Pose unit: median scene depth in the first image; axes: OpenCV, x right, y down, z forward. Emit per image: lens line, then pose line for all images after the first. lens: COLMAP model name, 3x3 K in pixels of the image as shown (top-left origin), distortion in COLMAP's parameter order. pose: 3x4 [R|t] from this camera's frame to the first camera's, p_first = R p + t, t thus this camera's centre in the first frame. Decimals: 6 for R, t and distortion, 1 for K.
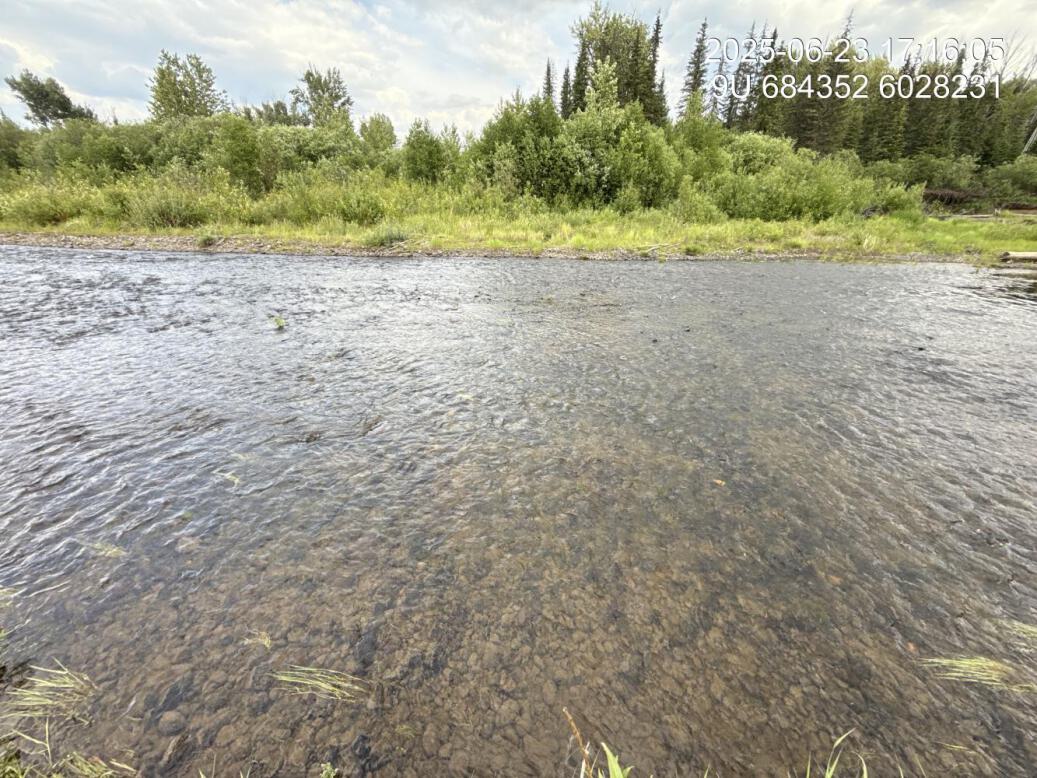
lens RADIAL K [[410.3, 0, 517.4], [0, 410.3, 386.2], [0, 0, 1]] dist [0.001159, 0.000003]
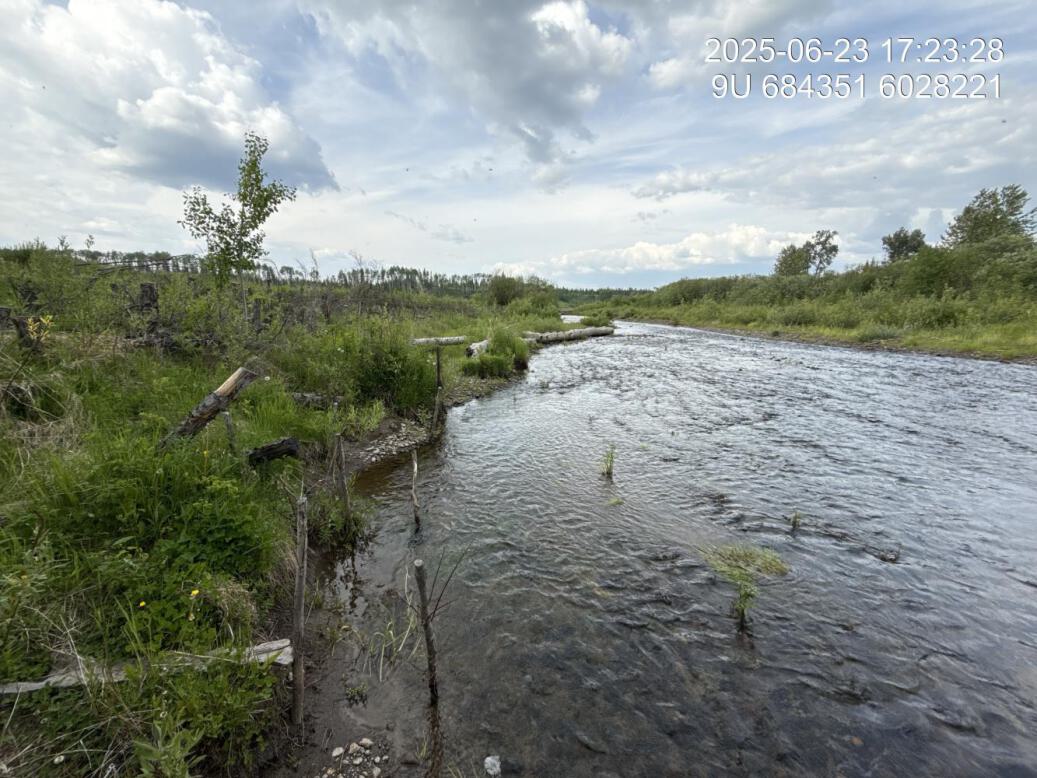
lens RADIAL K [[410.3, 0, 519.1], [0, 410.3, 389.4], [0, 0, 1]] dist [0.001159, 0.000003]
pose [[0.035578, 0.169131, -0.984951, 0.677237], [-0.423471, 0.895270, 0.138435, 0.037698], [0.905211, 0.412173, 0.103474, 0.013528]]
